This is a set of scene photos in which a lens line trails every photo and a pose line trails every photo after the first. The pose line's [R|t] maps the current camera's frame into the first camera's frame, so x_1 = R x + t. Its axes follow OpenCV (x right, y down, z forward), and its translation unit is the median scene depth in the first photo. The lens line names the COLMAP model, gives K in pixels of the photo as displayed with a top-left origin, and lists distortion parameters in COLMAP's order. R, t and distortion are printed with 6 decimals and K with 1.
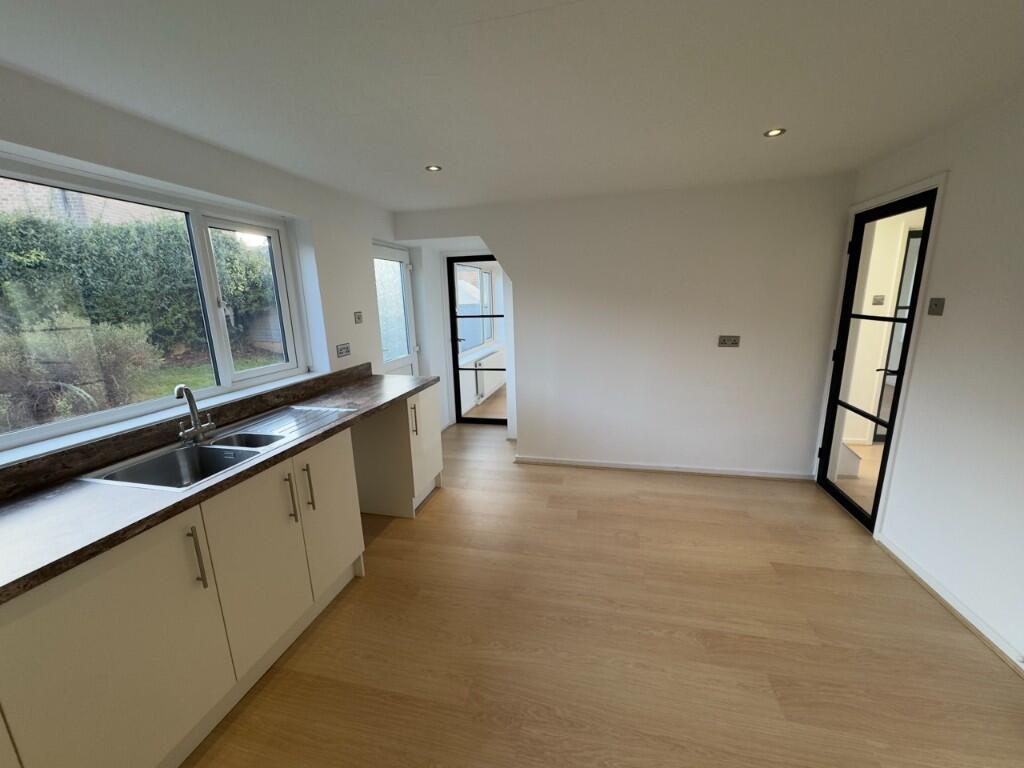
lens RADIAL K [[405.7, 0, 515.9], [0, 405.7, 385.3], [0, 0, 1]] dist [0.002466, -0.001154]
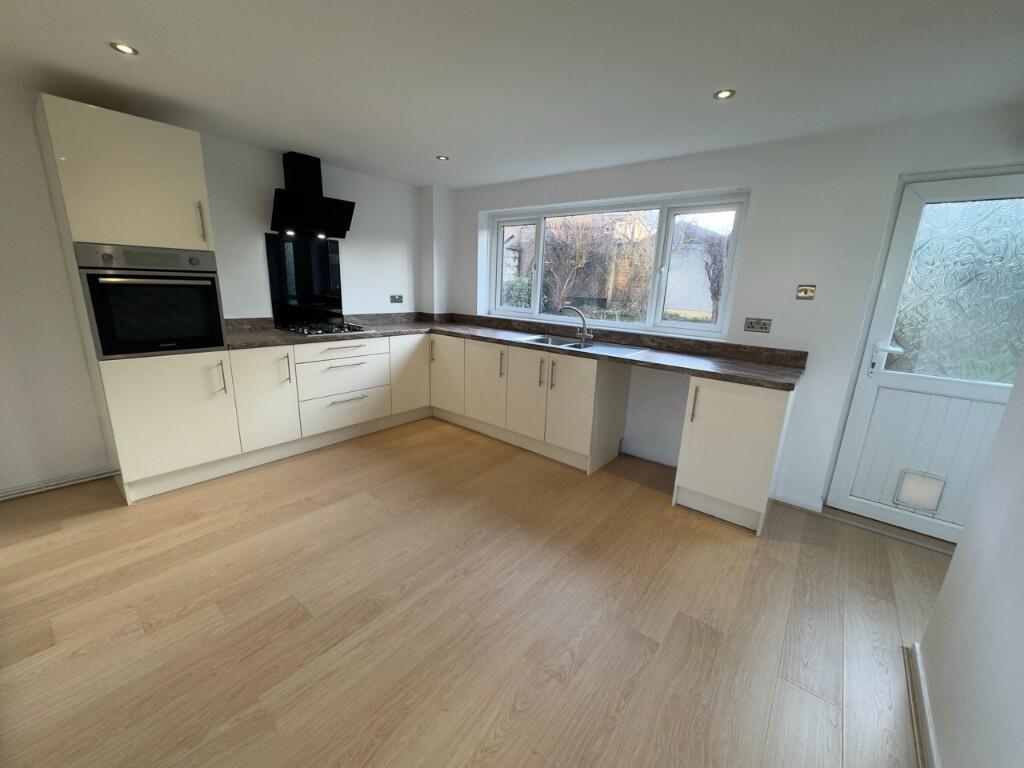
lens RADIAL K [[405.7, 0, 509.4], [0, 405.7, 384.8], [0, 0, 1]] dist [0.002466, -0.001154]
pose [[-0.446504, 0.231400, -0.864342, 0.666997], [-0.216422, 0.909371, 0.355255, -0.175556], [0.868214, 0.345686, -0.355958, 0.925274]]
